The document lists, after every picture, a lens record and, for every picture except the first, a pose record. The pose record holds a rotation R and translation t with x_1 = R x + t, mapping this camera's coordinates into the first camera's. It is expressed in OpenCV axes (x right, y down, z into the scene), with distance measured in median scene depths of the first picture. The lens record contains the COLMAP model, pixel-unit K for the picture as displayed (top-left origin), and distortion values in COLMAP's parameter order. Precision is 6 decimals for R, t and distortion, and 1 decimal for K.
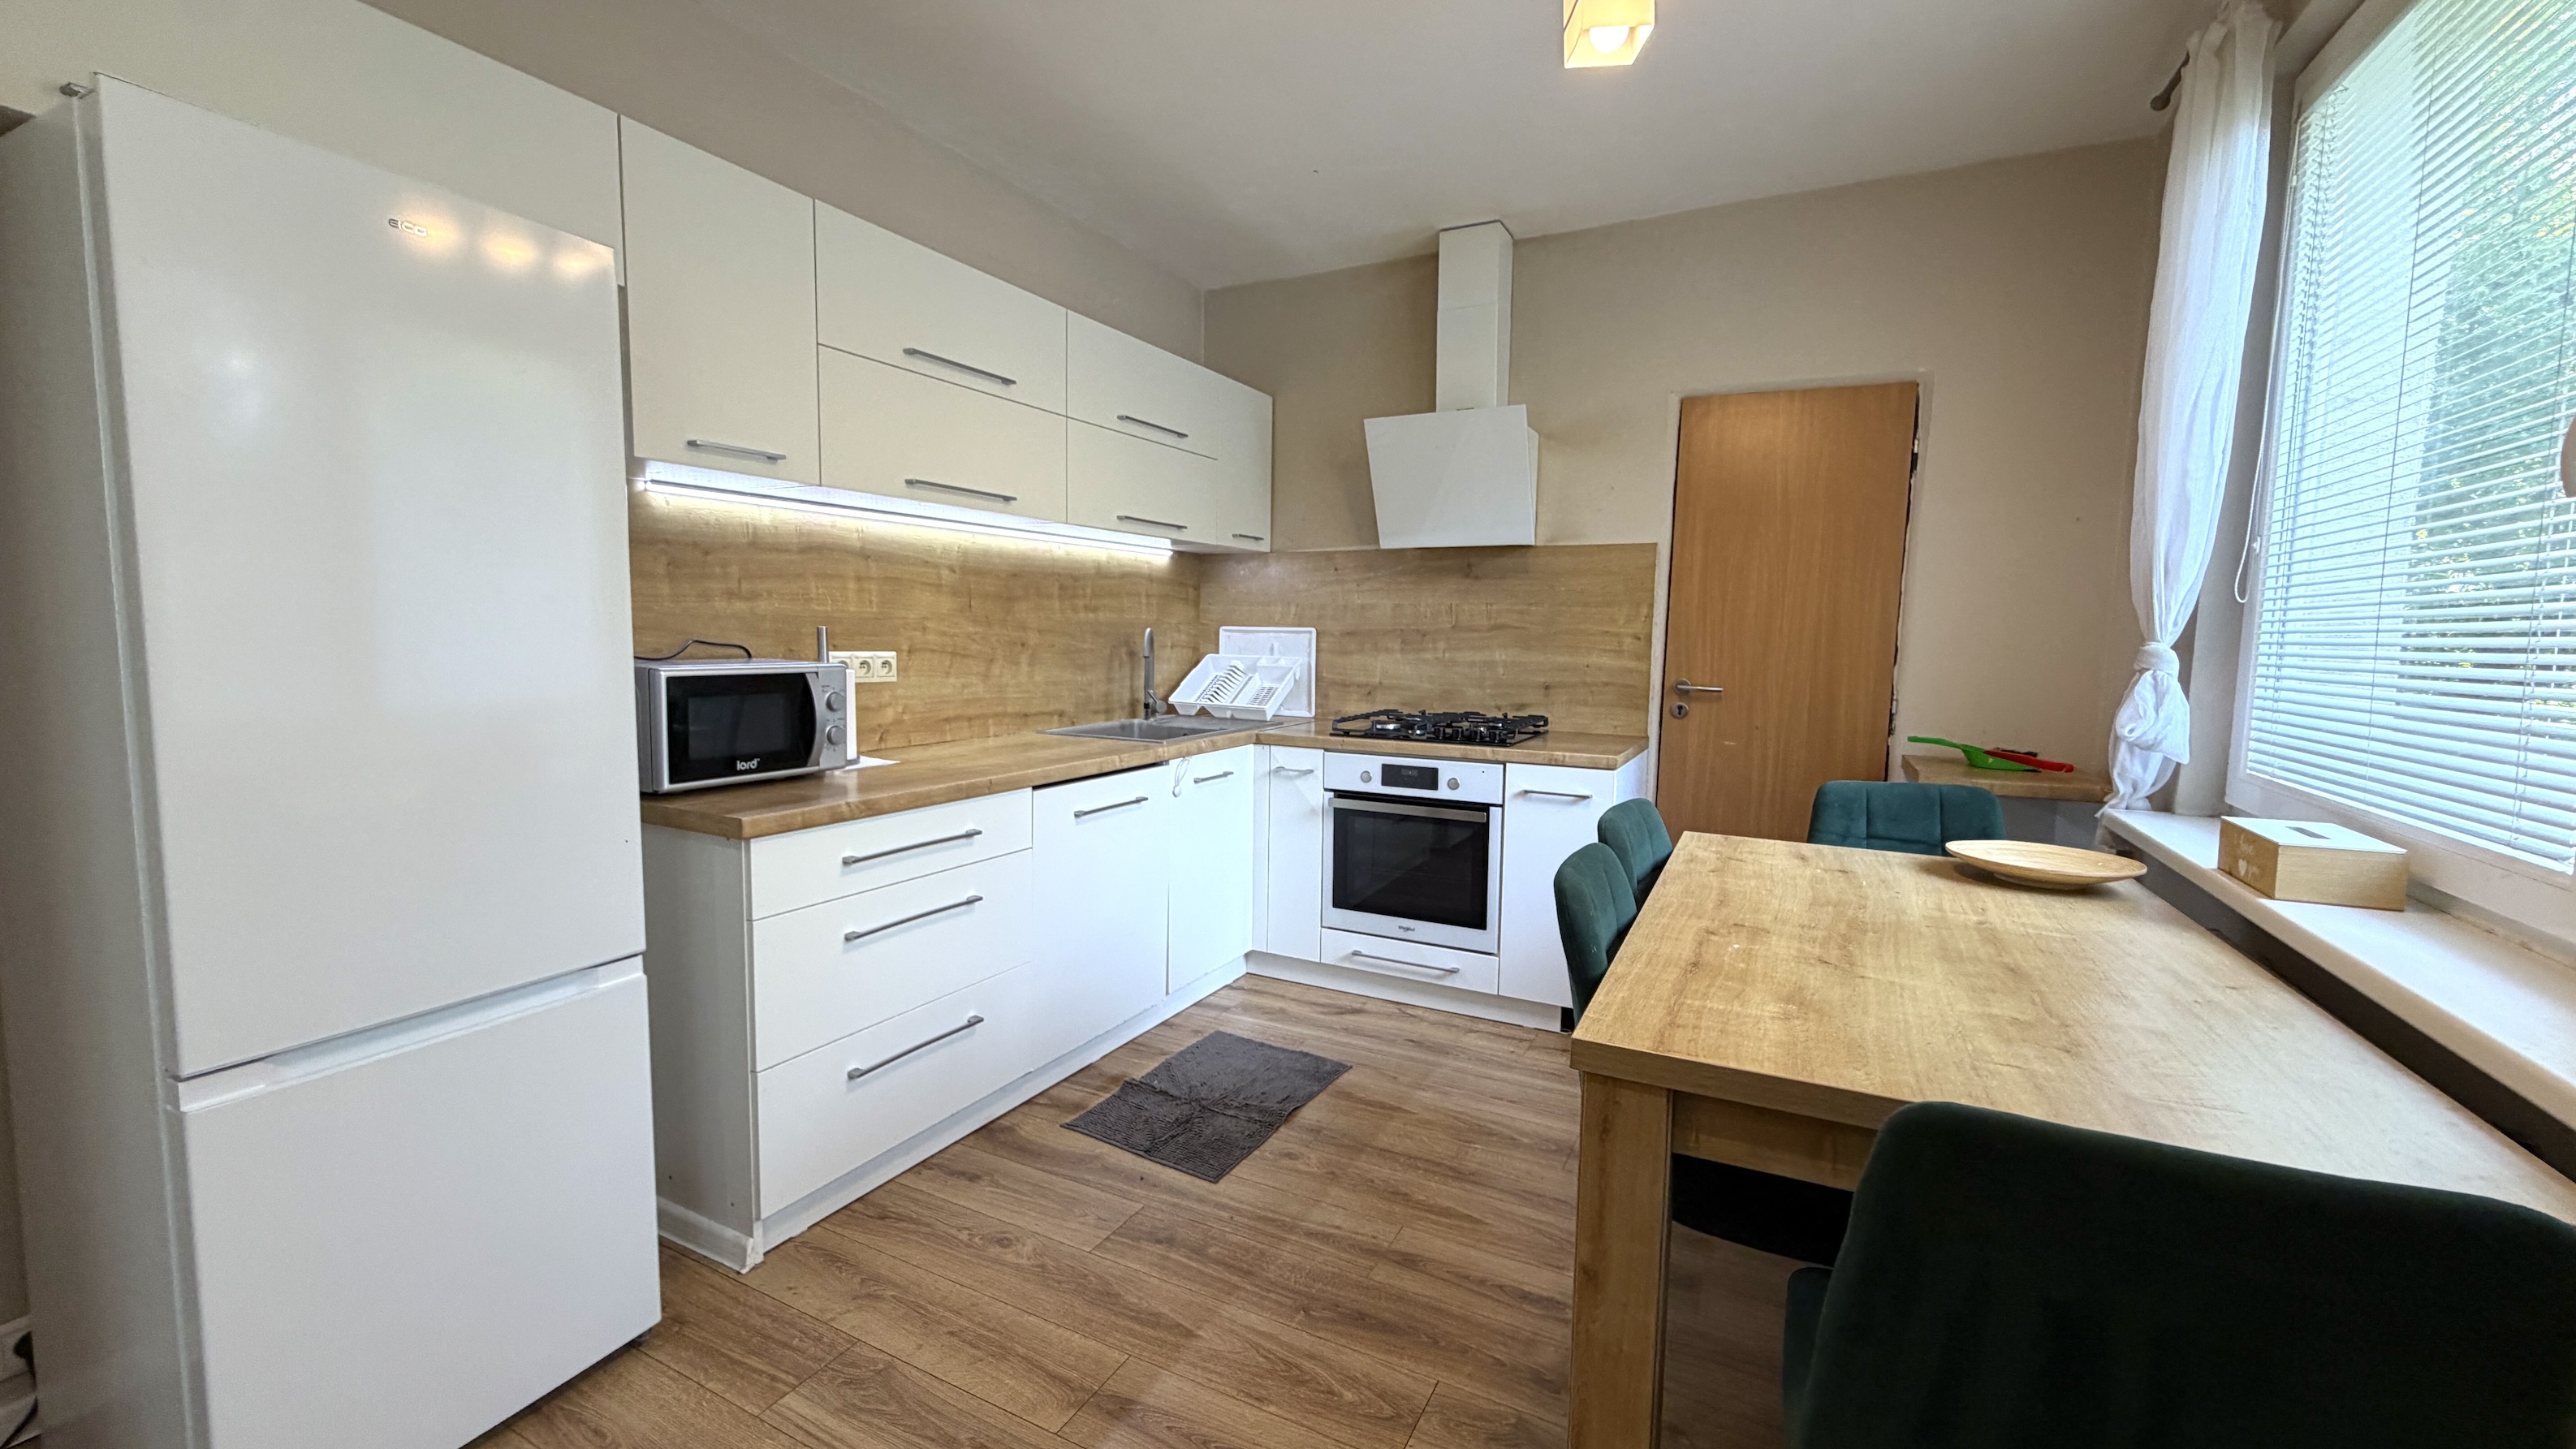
lens RADIAL K [[1021.5, 0, 1281.2], [0, 1021.5, 718.4], [0, 0, 1]] dist [0.000226, -0.000138]
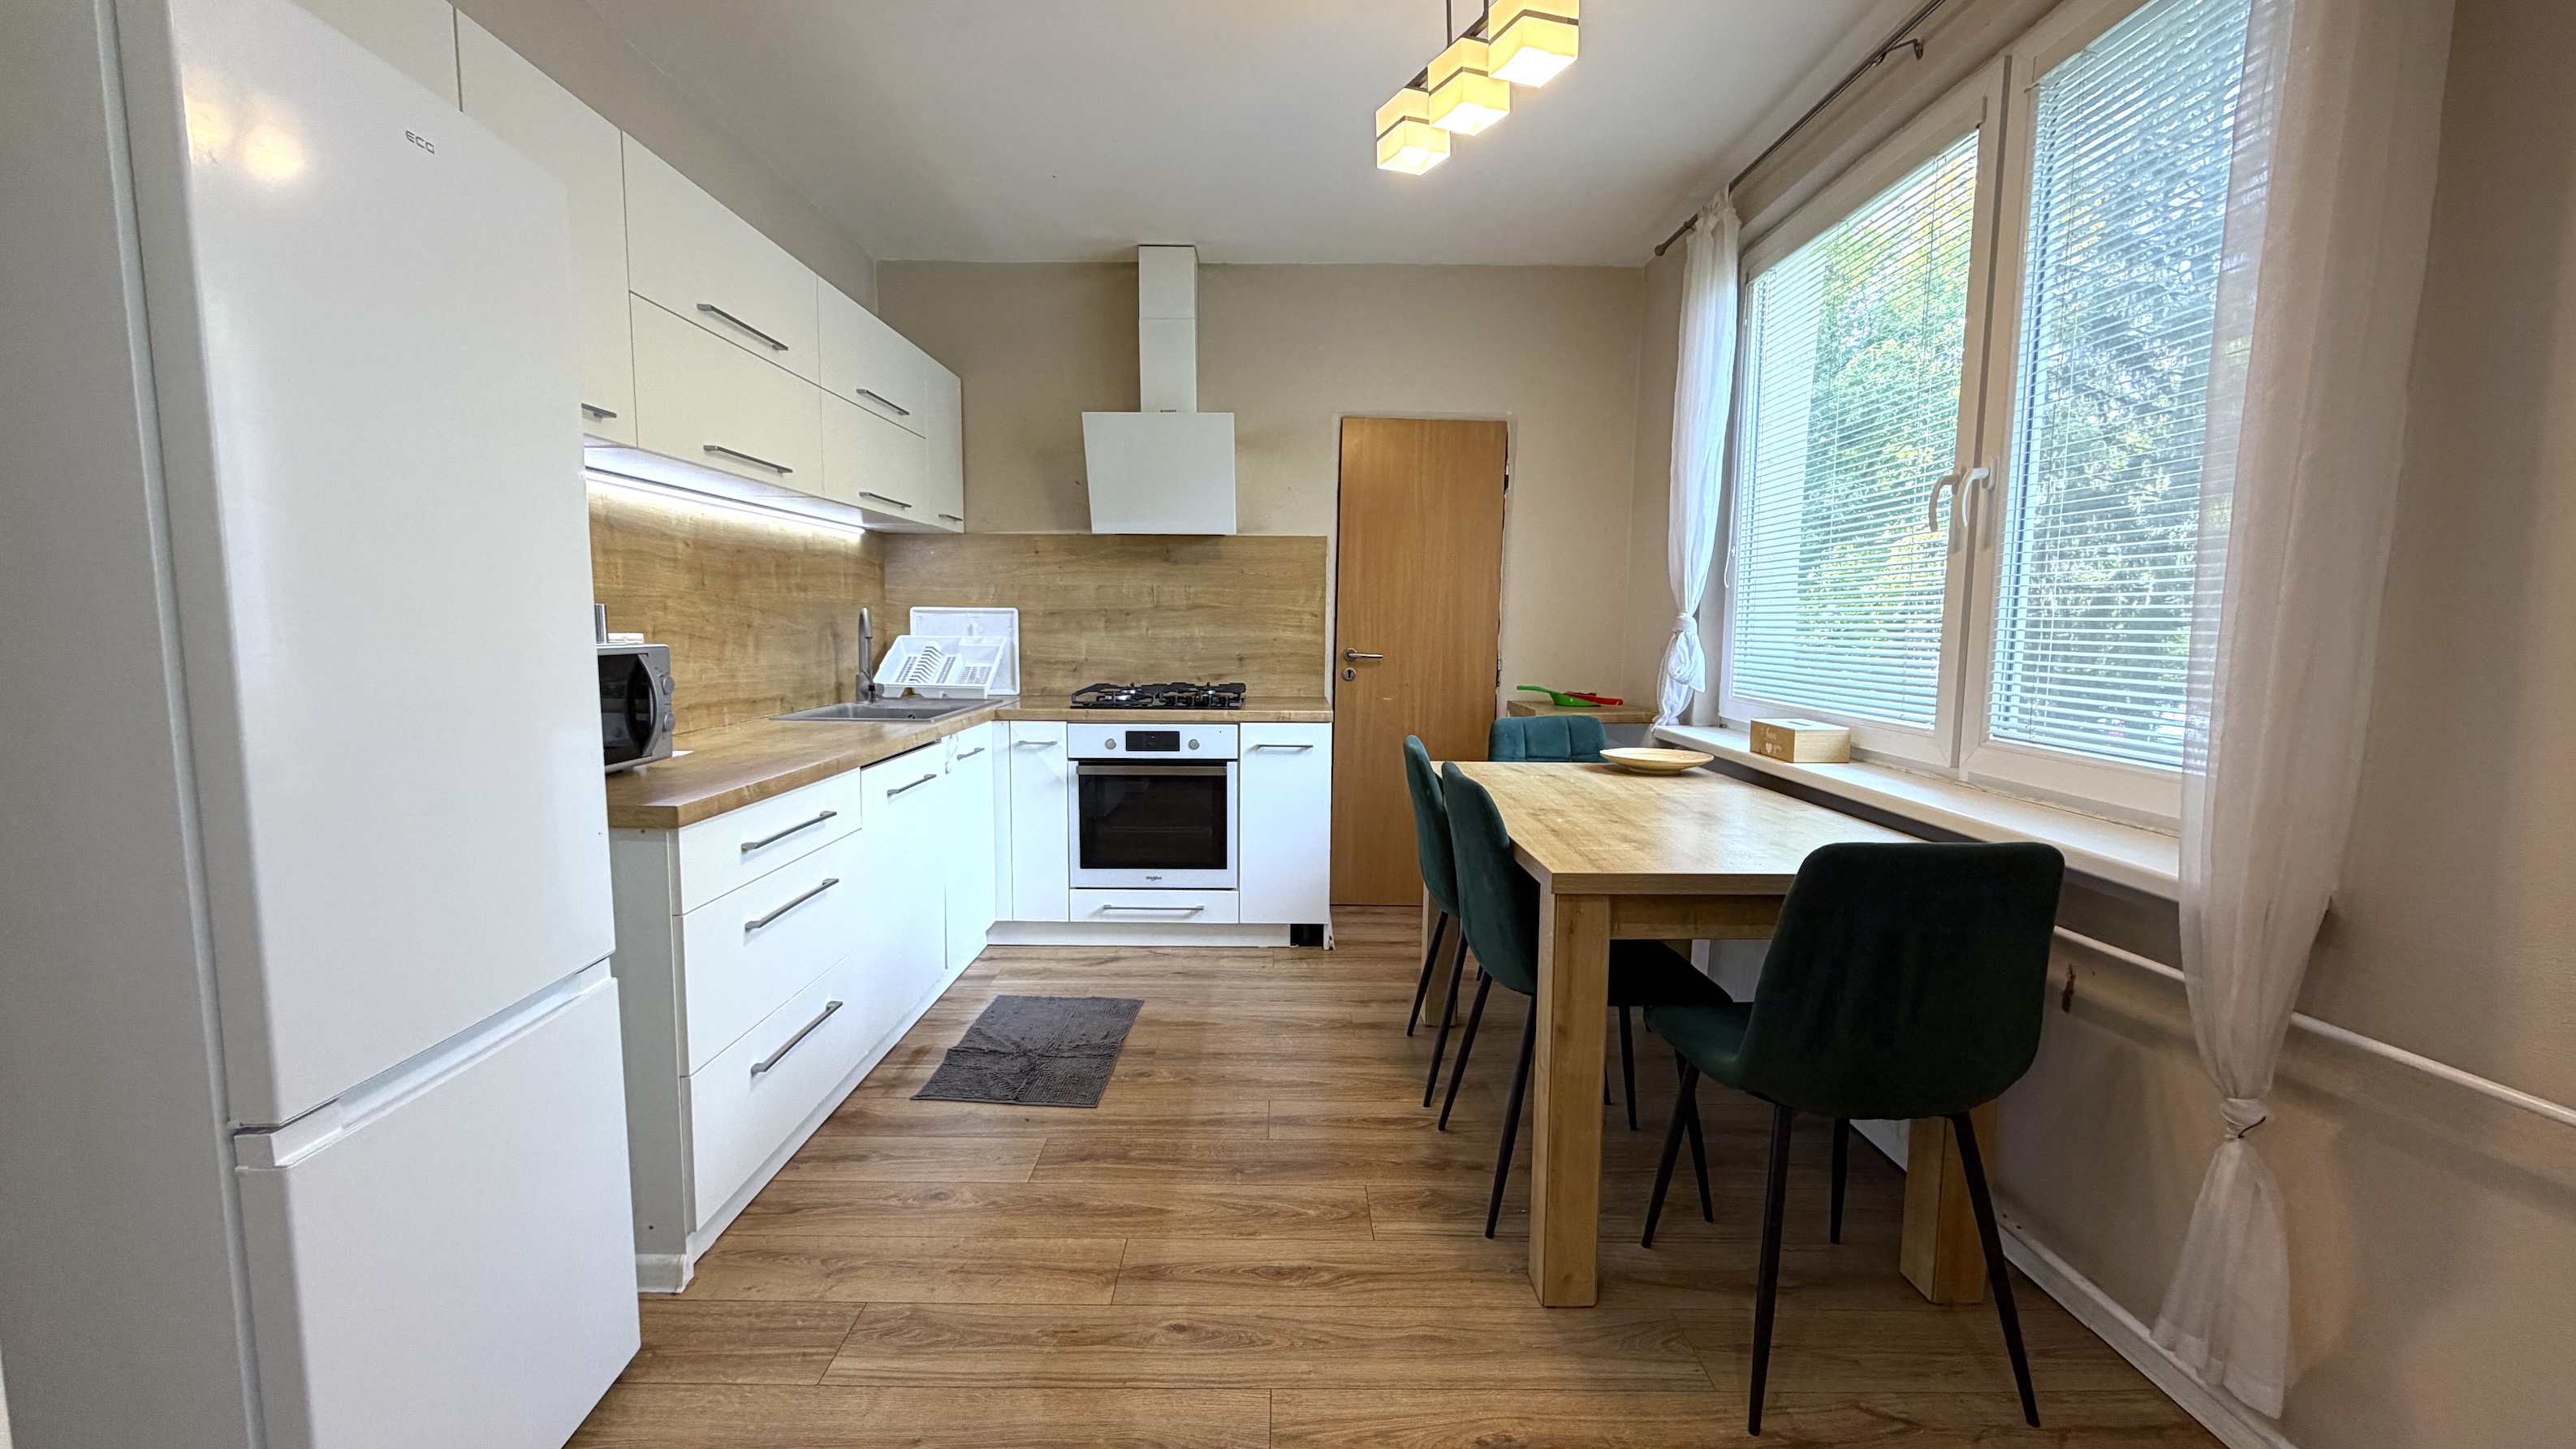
lens RADIAL K [[1021.5, 0, 1281.2], [0, 1021.5, 718.4], [0, 0, 1]] dist [0.000226, -0.000138]
pose [[0.886699, -0.052258, 0.459385, -0.261927], [0.045776, 0.998633, 0.025246, 0.011134], [-0.460076, -0.001357, 0.887878, -0.050538]]
